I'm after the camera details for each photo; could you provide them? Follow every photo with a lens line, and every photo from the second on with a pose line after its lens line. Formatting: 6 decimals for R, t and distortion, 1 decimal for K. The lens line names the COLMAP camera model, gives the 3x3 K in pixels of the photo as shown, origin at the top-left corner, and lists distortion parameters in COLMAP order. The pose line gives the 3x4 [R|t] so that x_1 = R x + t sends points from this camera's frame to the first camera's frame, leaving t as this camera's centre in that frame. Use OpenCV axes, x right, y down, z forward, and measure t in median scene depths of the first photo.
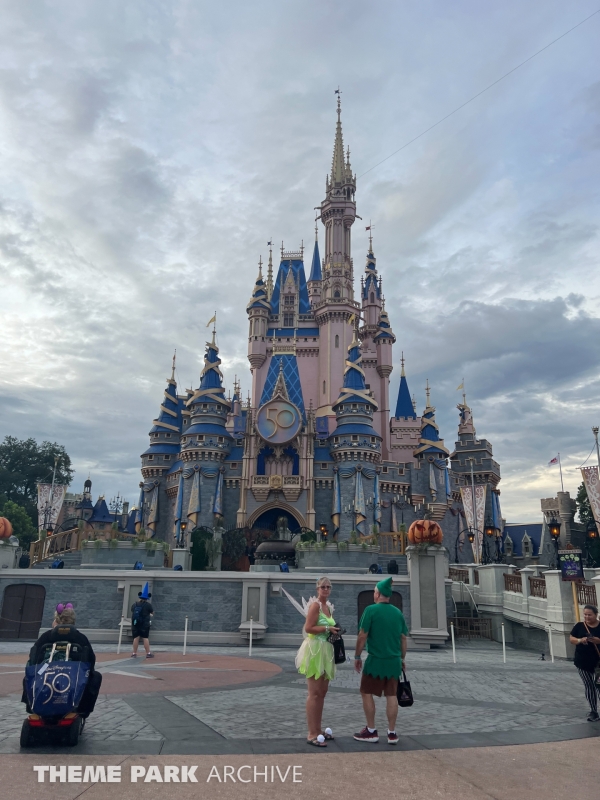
lens RADIAL K [[606.4, 0, 301.2], [0, 606.4, 399.6], [0, 0, 1]] dist [0.063168, -0.041187]
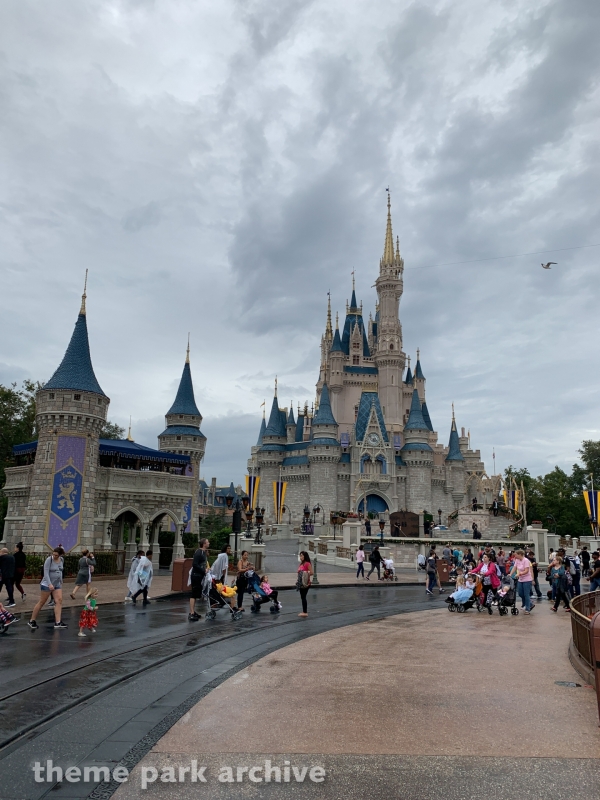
lens RADIAL K [[606.4, 0, 310.2], [0, 606.4, 408.2], [0, 0, 1]] dist [0.063168, -0.041187]
pose [[0.970047, 0.053565, 0.236936, -0.462647], [-0.075940, 0.993368, 0.086333, -0.134425], [-0.230741, -0.101740, 0.967682, -0.384028]]
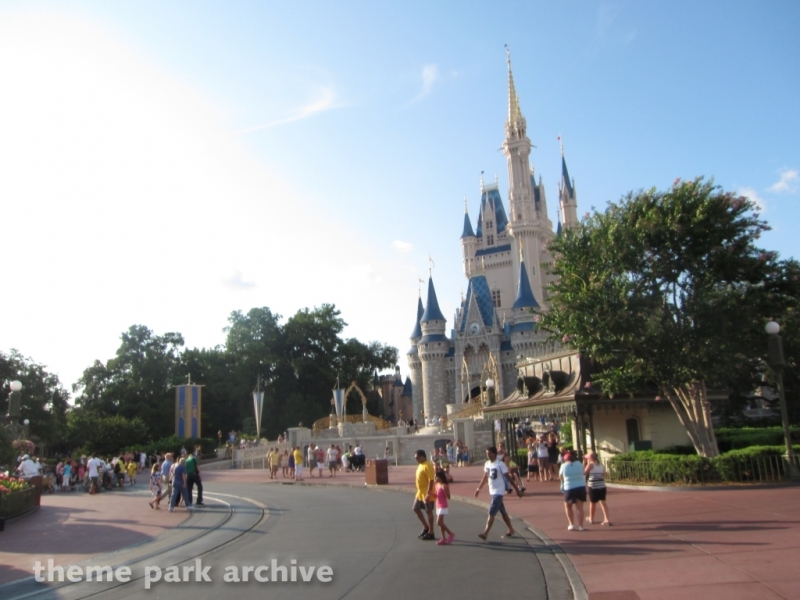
lens RADIAL K [[661.3, 0, 393.6], [0, 661.3, 299.5], [0, 0, 1]] dist [-0.056352, -0.004891]
pose [[0.894200, -0.150313, -0.421678, 0.382370], [0.192055, 0.979666, 0.058051, -0.130156], [0.404378, -0.132894, 0.904886, -0.419288]]
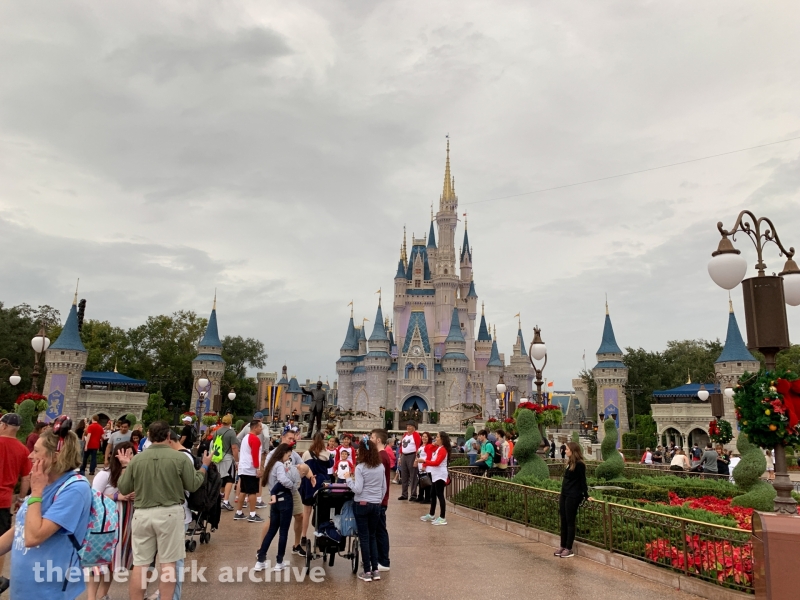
lens RADIAL K [[606.4, 0, 405.5], [0, 606.4, 297.3], [0, 0, 1]] dist [0.063168, -0.041187]
pose [[0.999870, 0.008800, 0.013531, -0.079144], [-0.009901, 0.996453, 0.083568, -0.237966], [-0.012748, -0.083691, 0.996410, -0.736772]]
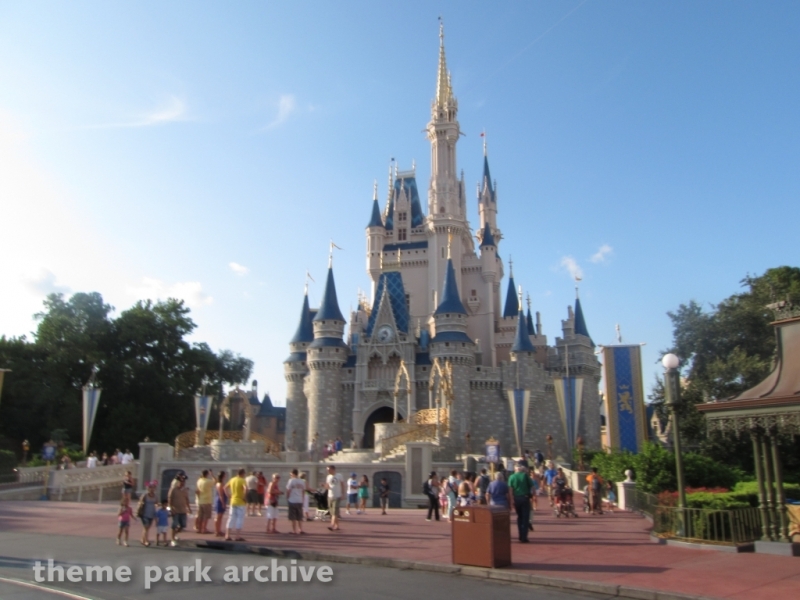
lens RADIAL K [[661.3, 0, 396.4], [0, 661.3, 296.7], [0, 0, 1]] dist [-0.056352, -0.004891]
pose [[0.983987, -0.061687, -0.167224, 0.164466], [0.068711, 0.996967, 0.036545, -0.063784], [0.164462, -0.047450, 0.985241, -0.204210]]
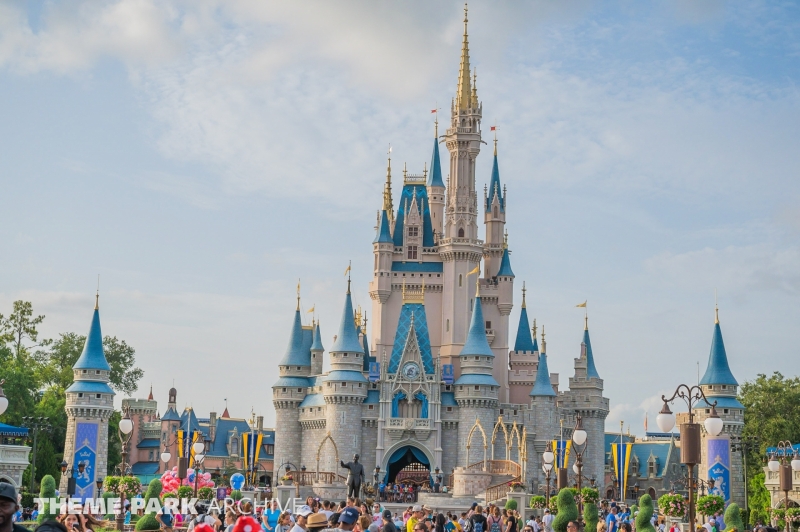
lens RADIAL K [[1239.6, 0, 395.8], [0, 1239.6, 252.2], [0, 0, 1]] dist [0.001924, 0.000000]
pose [[0.999071, 0.017042, 0.039575, -0.130641], [-0.020950, 0.994714, 0.100524, -0.340114], [-0.037653, -0.101260, 0.994147, -1.056999]]
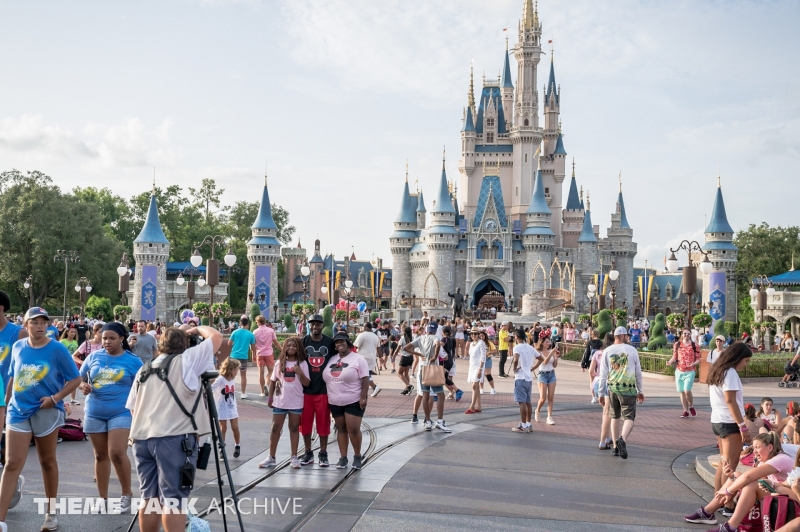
lens RADIAL K [[928.7, 0, 395.2], [0, 928.7, 259.6], [0, 0, 1]] dist [0.006210, 0.000000]
pose [[0.998988, -0.000686, -0.044972, -0.141116], [0.011195, 0.972209, 0.233846, -0.358024], [0.043561, -0.234113, 0.971233, -1.113179]]
